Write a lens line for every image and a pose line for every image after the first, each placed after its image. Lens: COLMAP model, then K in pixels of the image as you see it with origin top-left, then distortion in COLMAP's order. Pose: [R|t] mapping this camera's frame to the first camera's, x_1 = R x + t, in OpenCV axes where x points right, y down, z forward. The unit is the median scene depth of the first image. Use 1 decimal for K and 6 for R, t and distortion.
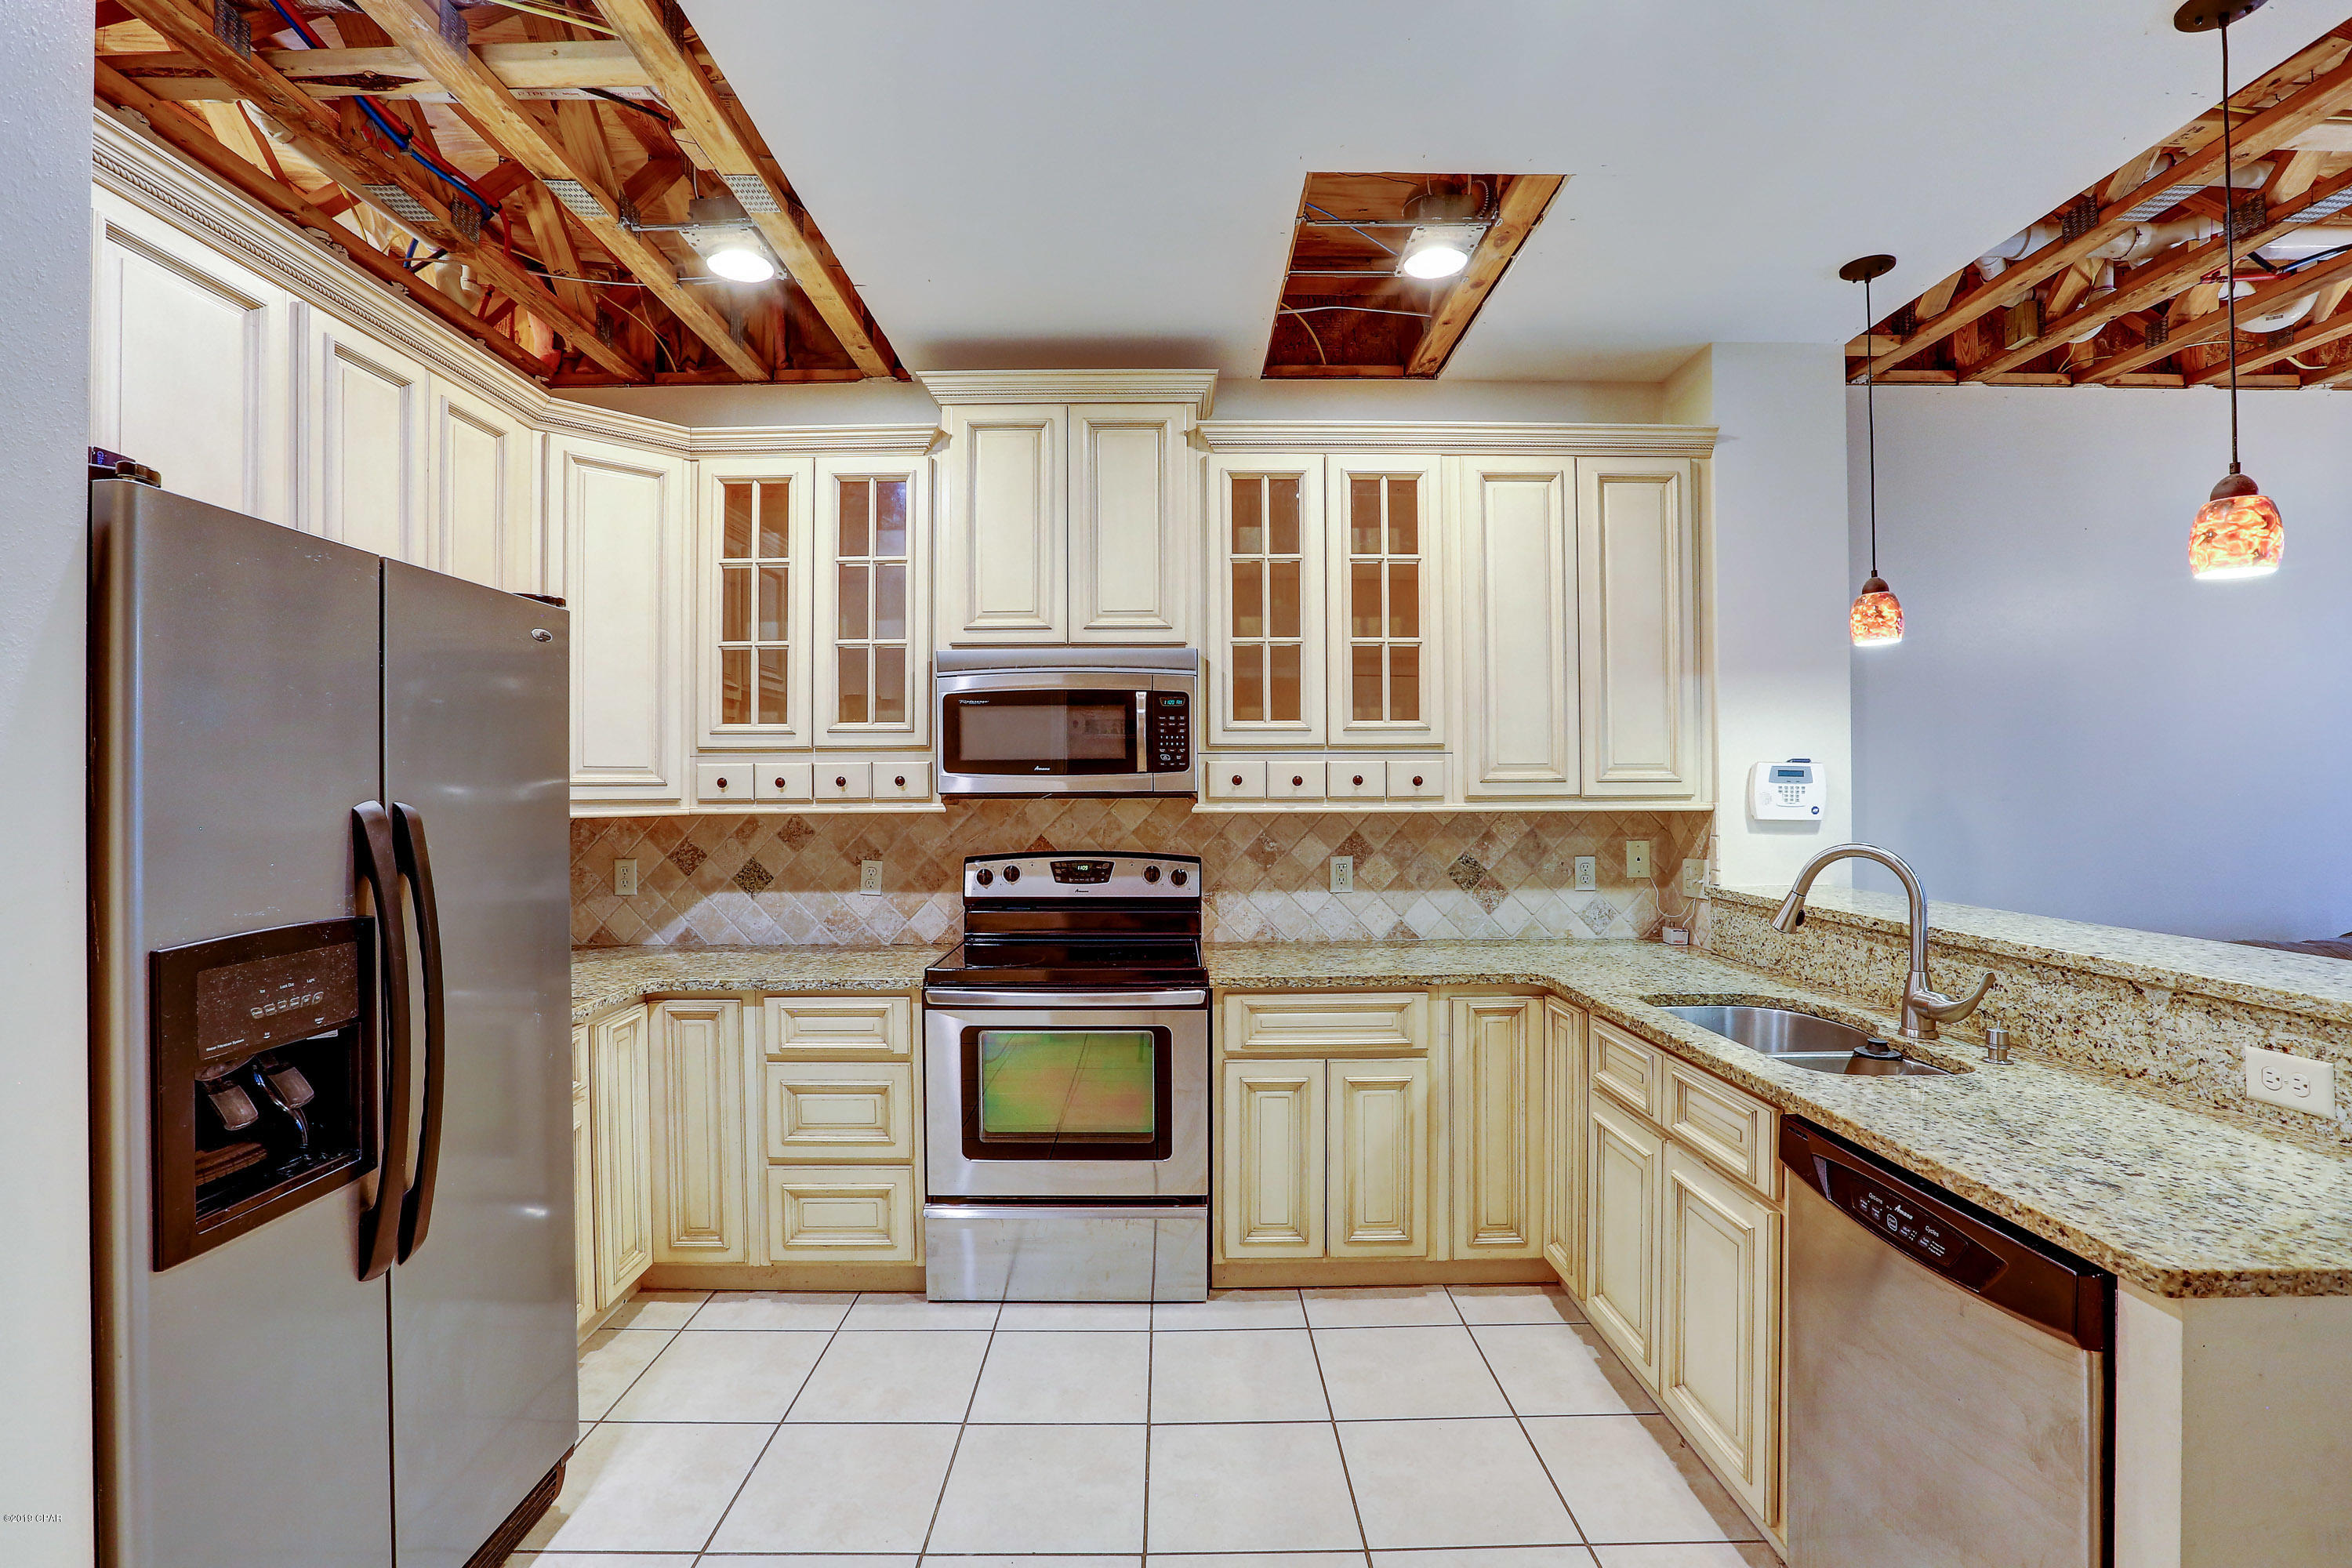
lens RADIAL K [[1069.1, 0, 1178.8], [0, 1069.1, 780.4], [0, 0, 1]] dist [-0.041984, 0.003769]
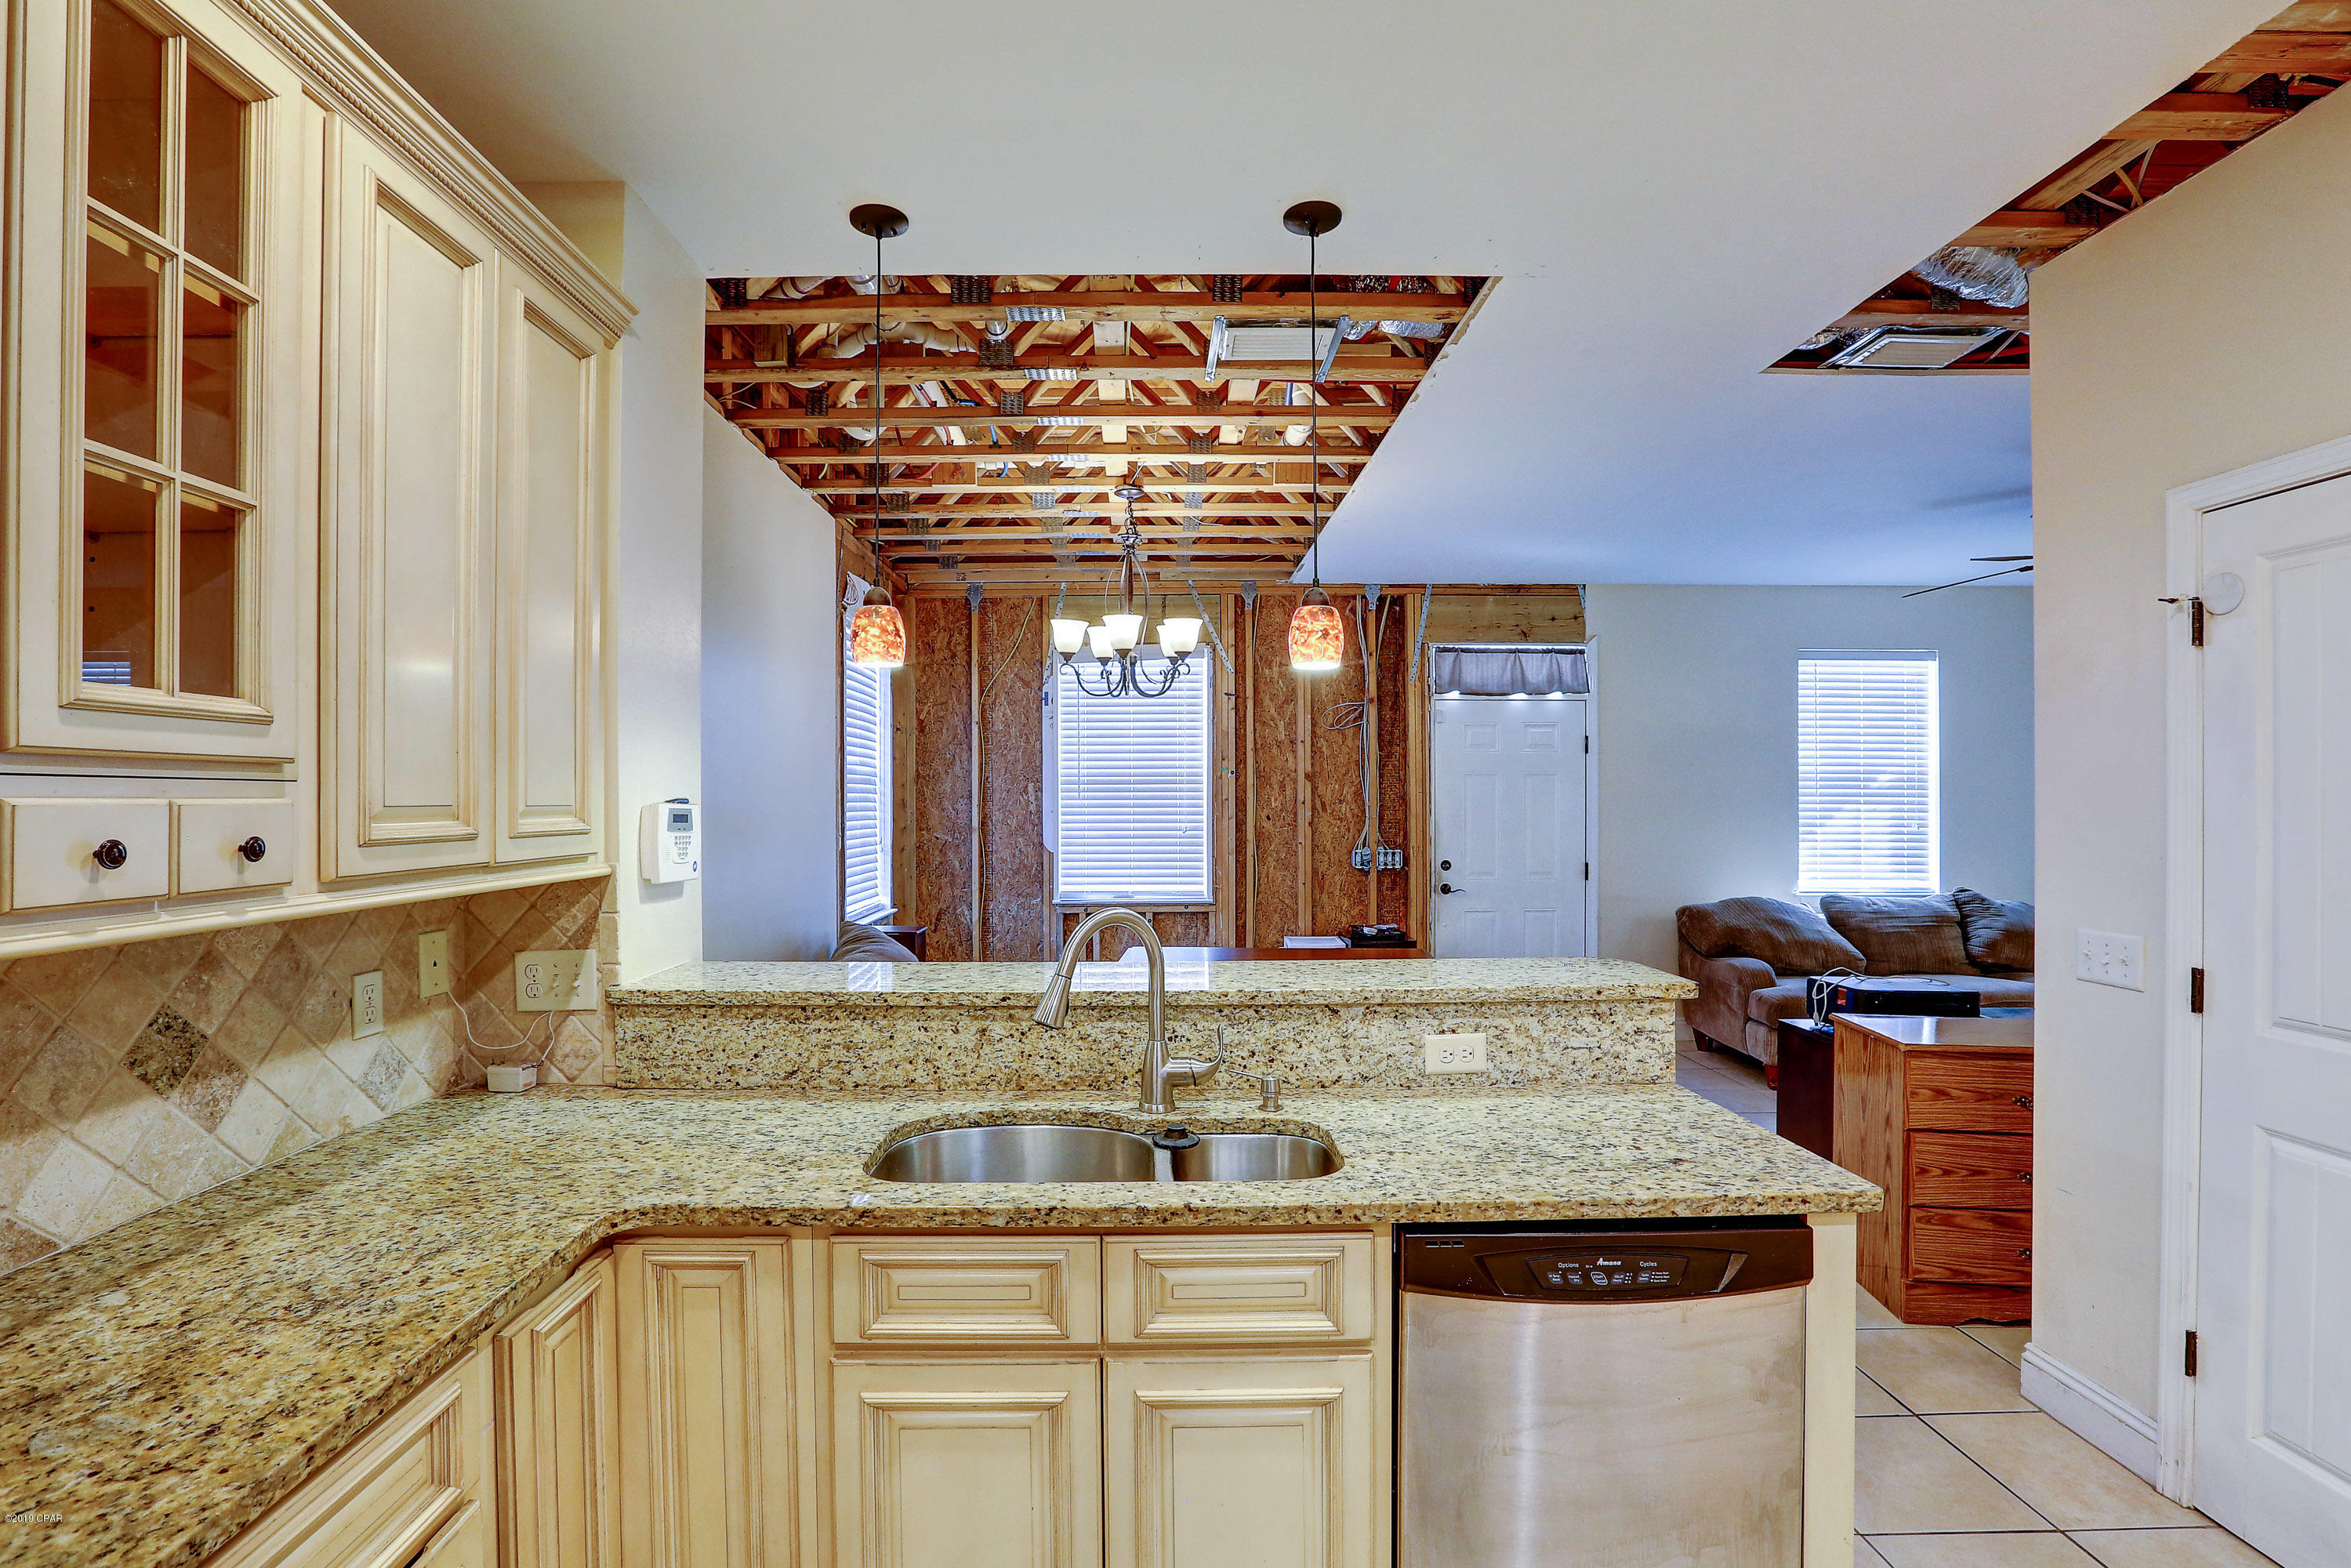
lens RADIAL K [[1068.7, 0, 1173.6], [0, 1068.7, 804.9], [0, 0, 1]] dist [-0.041984, 0.003769]
pose [[0.006121, 0.001236, 0.999981, -0.206804], [-0.003951, 0.999991, -0.001212, -0.021555], [-0.999973, -0.003943, 0.006126, 0.835079]]
